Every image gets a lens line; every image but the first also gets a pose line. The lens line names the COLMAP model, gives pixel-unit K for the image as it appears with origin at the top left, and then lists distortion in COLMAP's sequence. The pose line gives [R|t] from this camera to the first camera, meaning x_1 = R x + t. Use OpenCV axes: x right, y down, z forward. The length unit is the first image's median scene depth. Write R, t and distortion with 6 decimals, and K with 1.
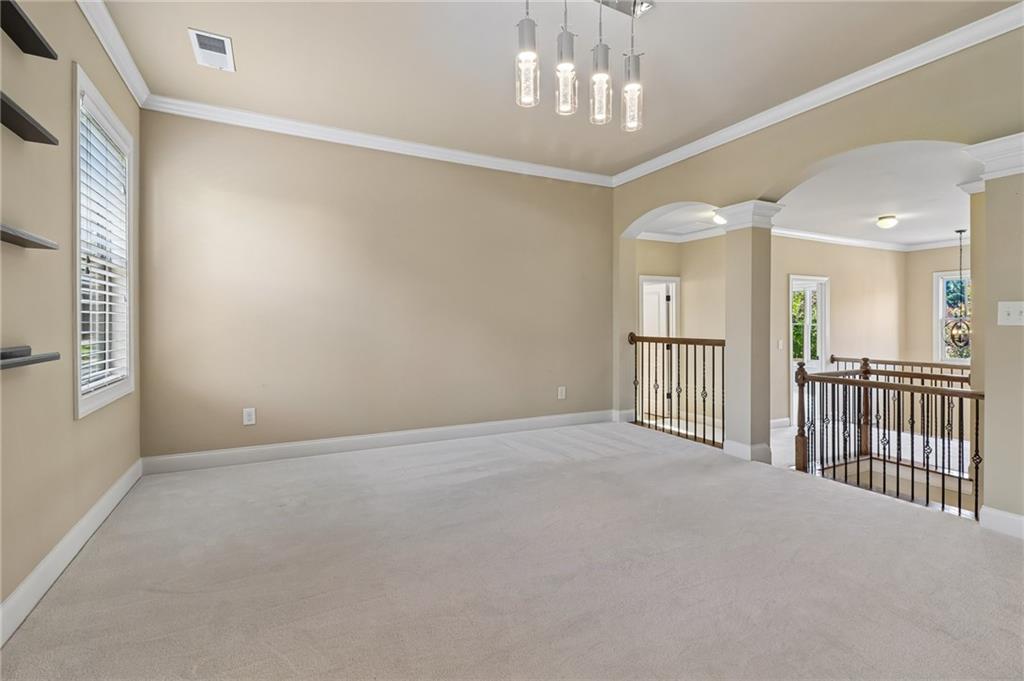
lens RADIAL K [[475.9, 0, 518.1], [0, 475.9, 324.5], [0, 0, 1]] dist [0.005477, -0.004019]
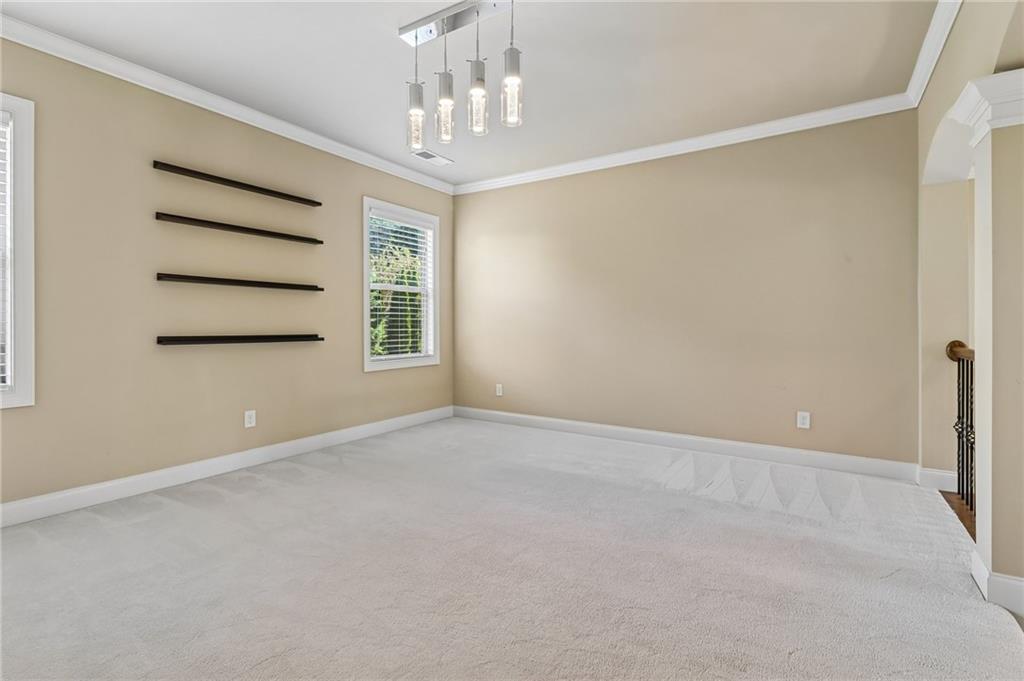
lens RADIAL K [[475.9, 0, 512.1], [0, 475.9, 321.8], [0, 0, 1]] dist [0.005477, -0.004019]
pose [[0.484710, -0.005659, -0.874657, 0.718410], [-0.003808, 0.999956, -0.008580, 0.001074], [0.874667, 0.007489, 0.484667, 0.351068]]
